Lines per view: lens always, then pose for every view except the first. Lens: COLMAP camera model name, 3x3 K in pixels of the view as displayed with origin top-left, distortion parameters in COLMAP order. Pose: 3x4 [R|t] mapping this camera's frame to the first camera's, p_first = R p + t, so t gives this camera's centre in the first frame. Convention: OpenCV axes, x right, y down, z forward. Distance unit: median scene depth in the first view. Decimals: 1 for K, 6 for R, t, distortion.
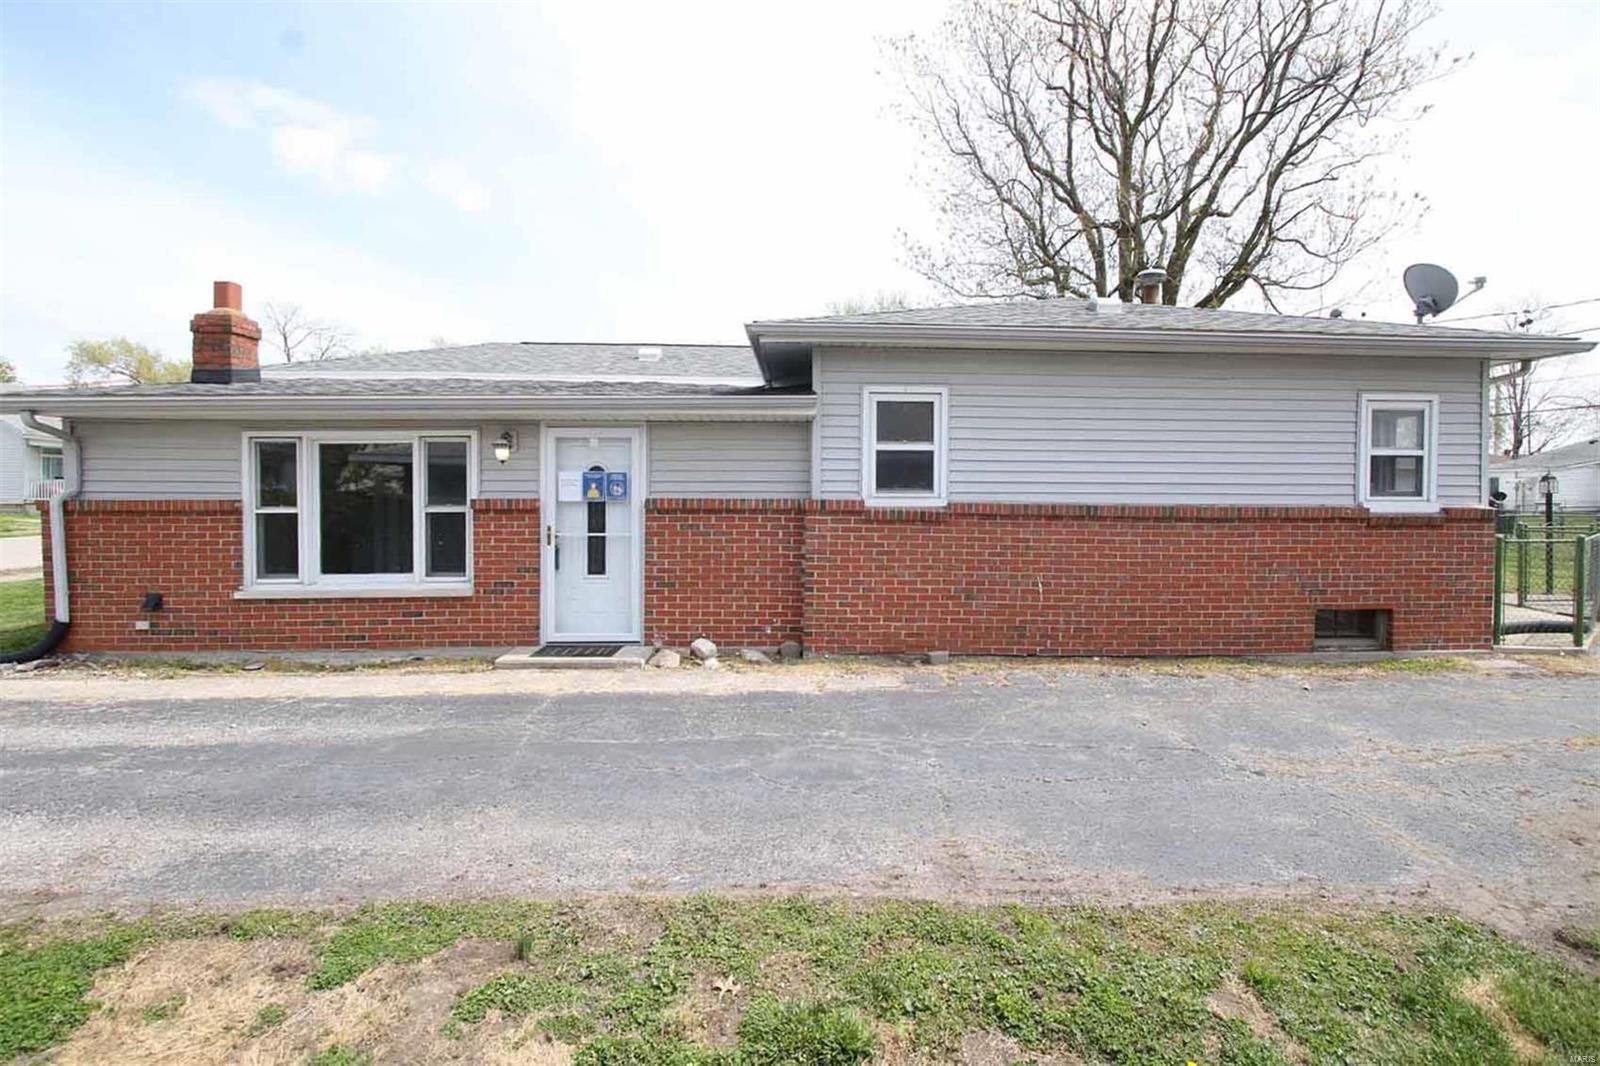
lens RADIAL K [[747.5, 0, 828.0], [0, 747.5, 550.0], [0, 0, 1]] dist [-0.015046, 0.001526]
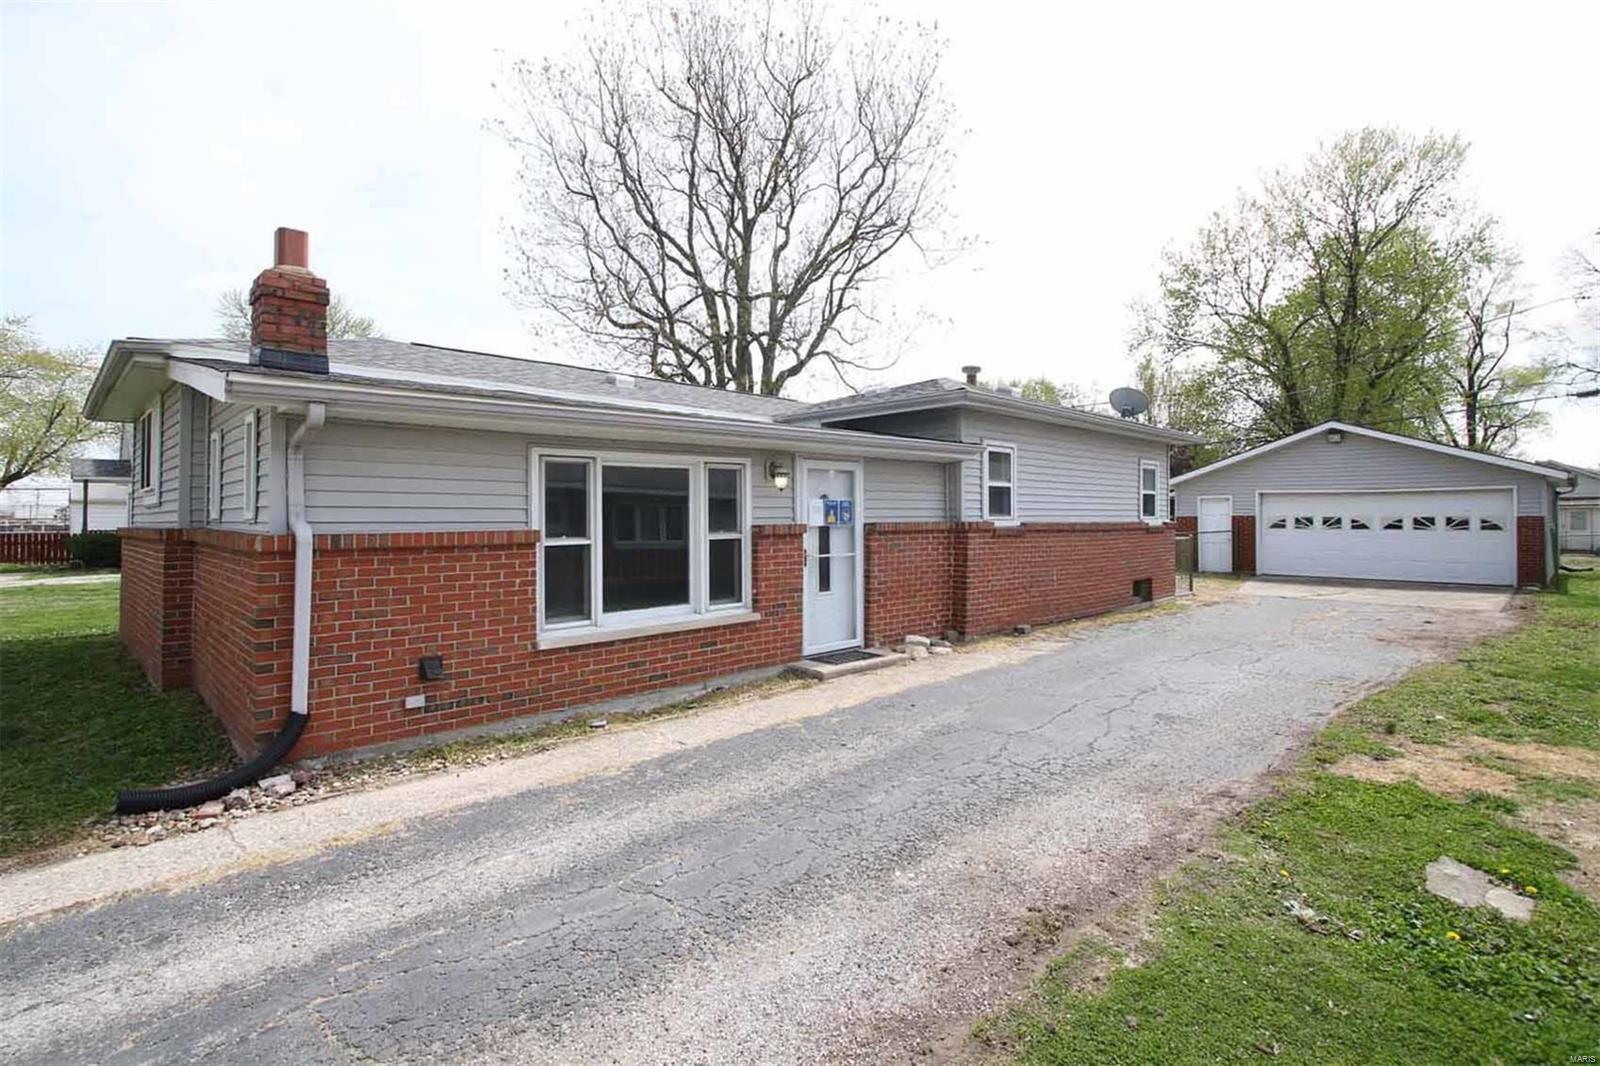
lens RADIAL K [[747.5, 0, 820.5], [0, 747.5, 531.0], [0, 0, 1]] dist [-0.015046, 0.001526]
pose [[0.755822, -0.019723, 0.654480, -1.069296], [0.052035, 0.998194, -0.030012, -0.024471], [-0.652706, 0.056739, 0.755484, 0.156925]]
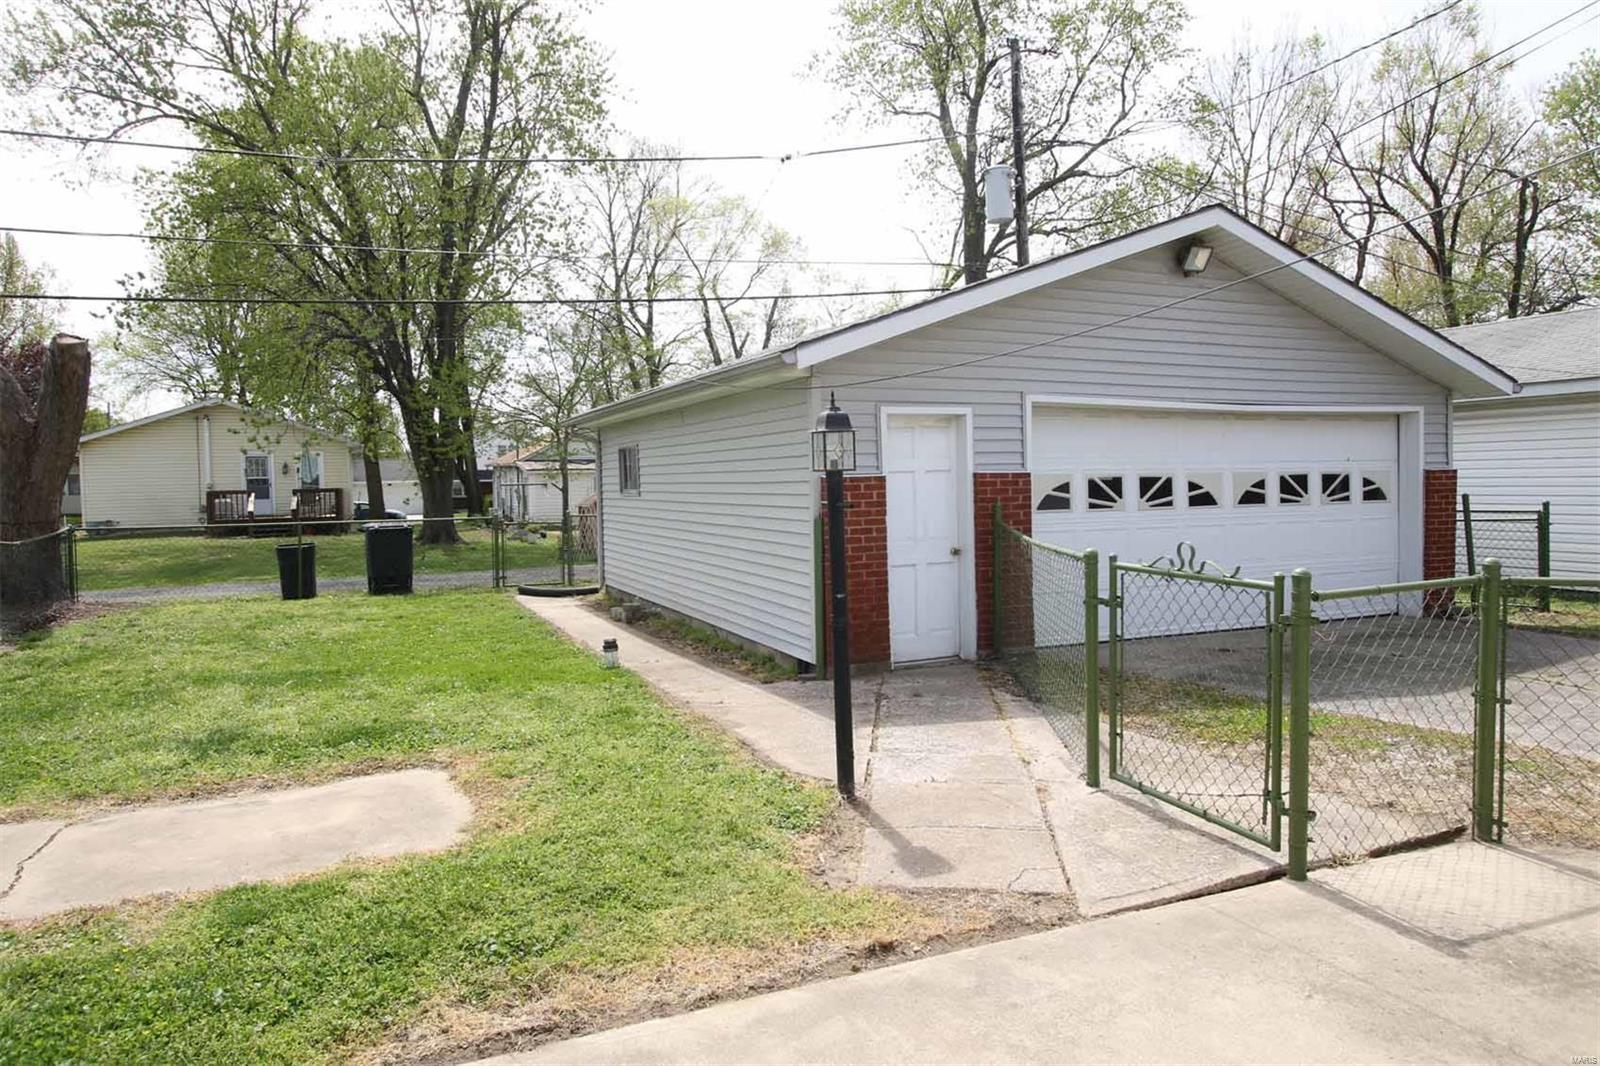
lens RADIAL K [[1033.2, 0, 777.5], [0, 1033.2, 537.0], [0, 0, 1]] dist [-0.011182, 0.011408]
pose [[-0.316247, -0.054373, 0.947117, 0.929899], [0.078262, 0.993458, 0.083166, -0.133304], [-0.945443, 0.100424, -0.309923, 1.903038]]
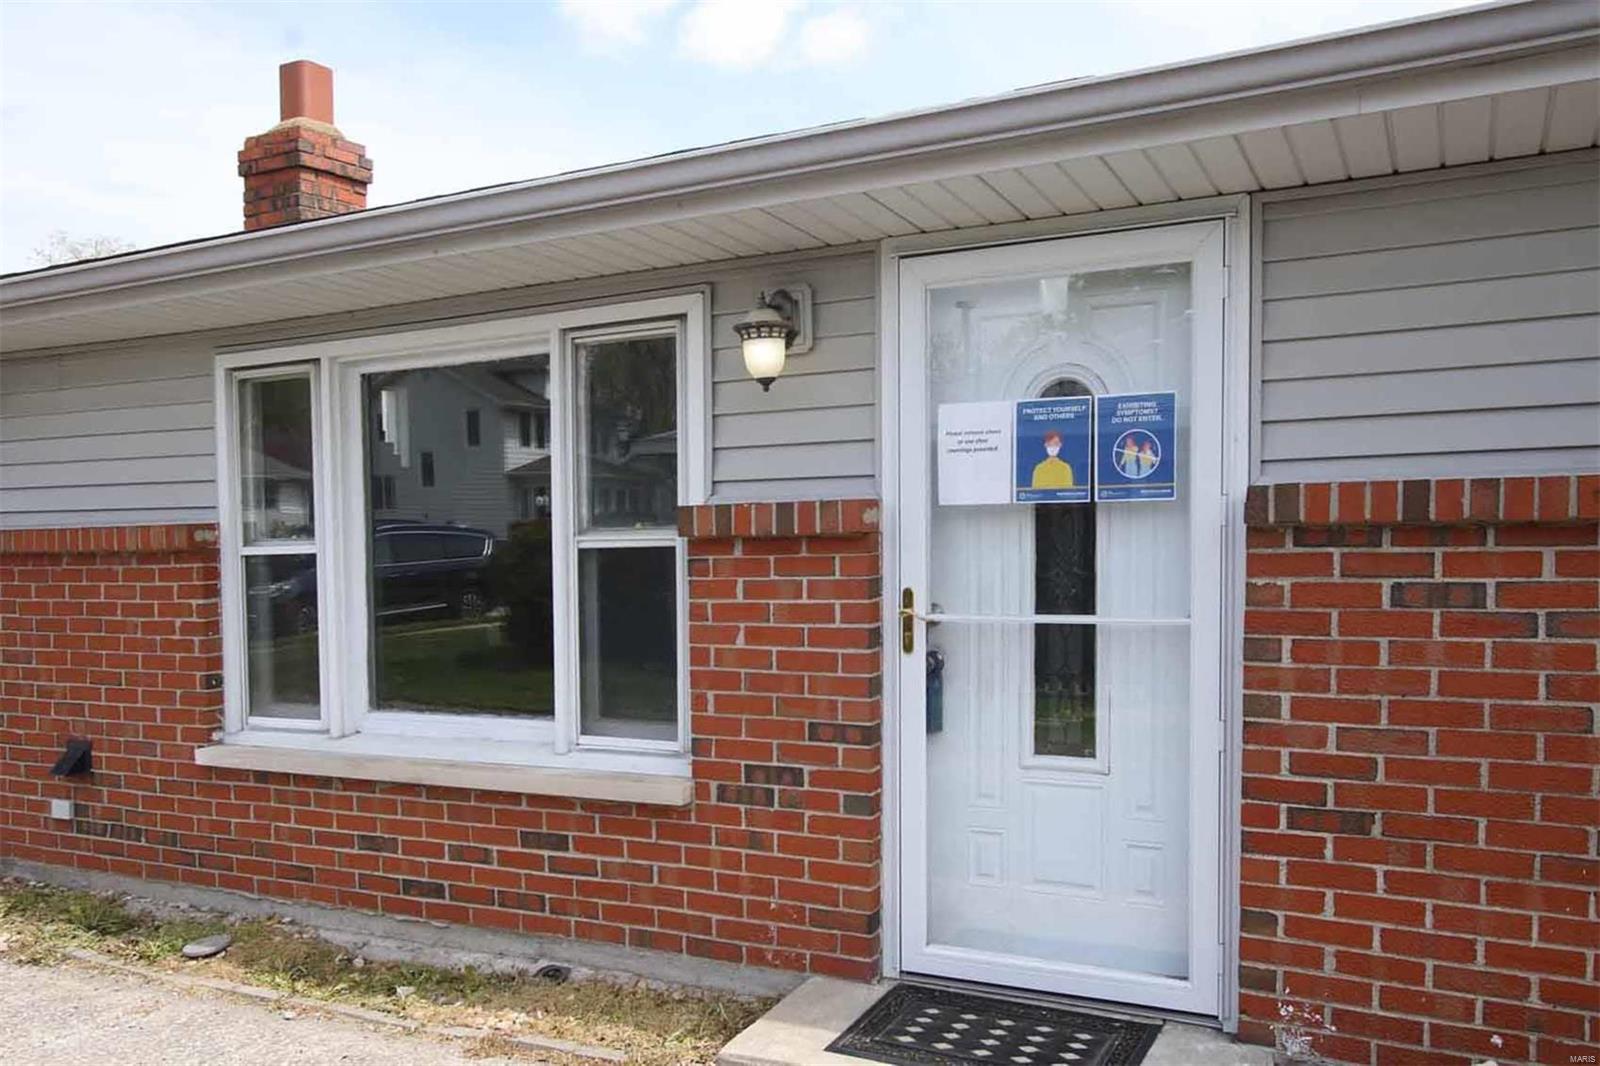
lens RADIAL K [[1237.6, 0, 795.8], [0, 1237.6, 606.6], [0, 0, 1]] dist [0.004454, 0.018065]
pose [[0.873007, 0.011211, -0.487580, -0.170440], [-0.004206, 0.999872, 0.015460, -0.032848], [0.487690, -0.011446, 0.872942, 0.543365]]
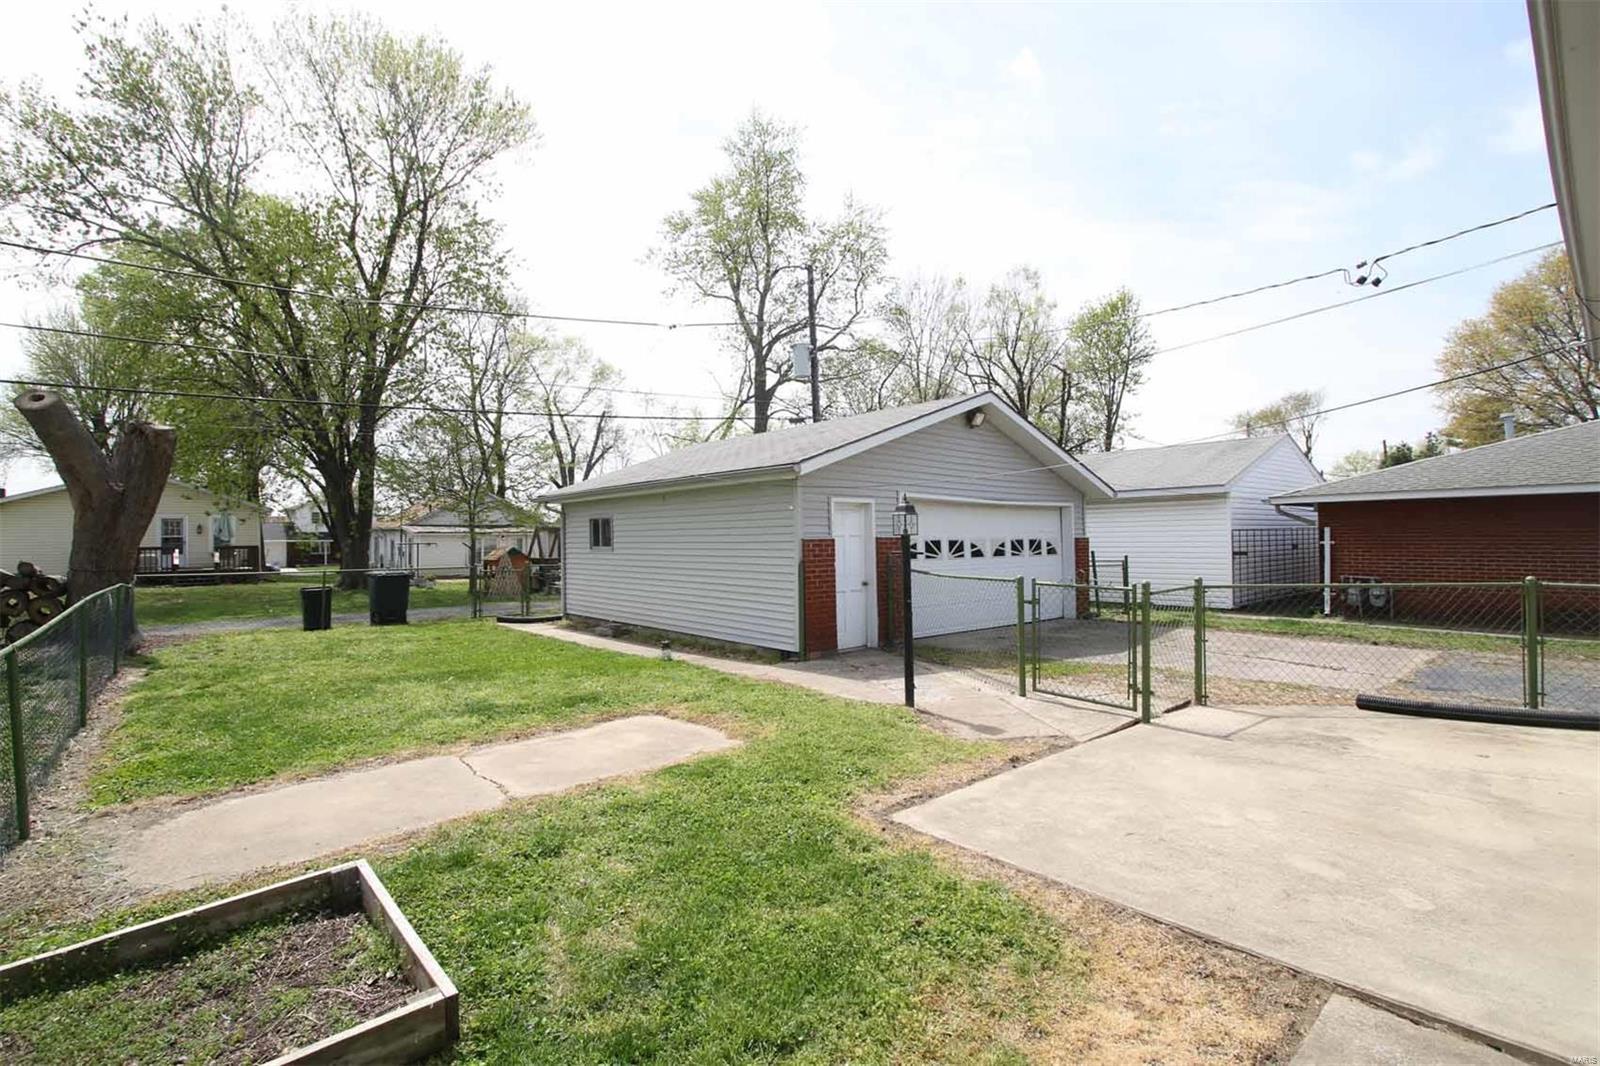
lens RADIAL K [[747.5, 0, 792.9], [0, 747.5, 540.5], [0, 0, 1]] dist [-0.015046, 0.001526]
pose [[-0.588209, -0.002672, 0.808705, 0.892625], [0.059169, 0.997172, 0.046331, -0.162289], [-0.806542, 0.075102, -0.586387, 2.325915]]
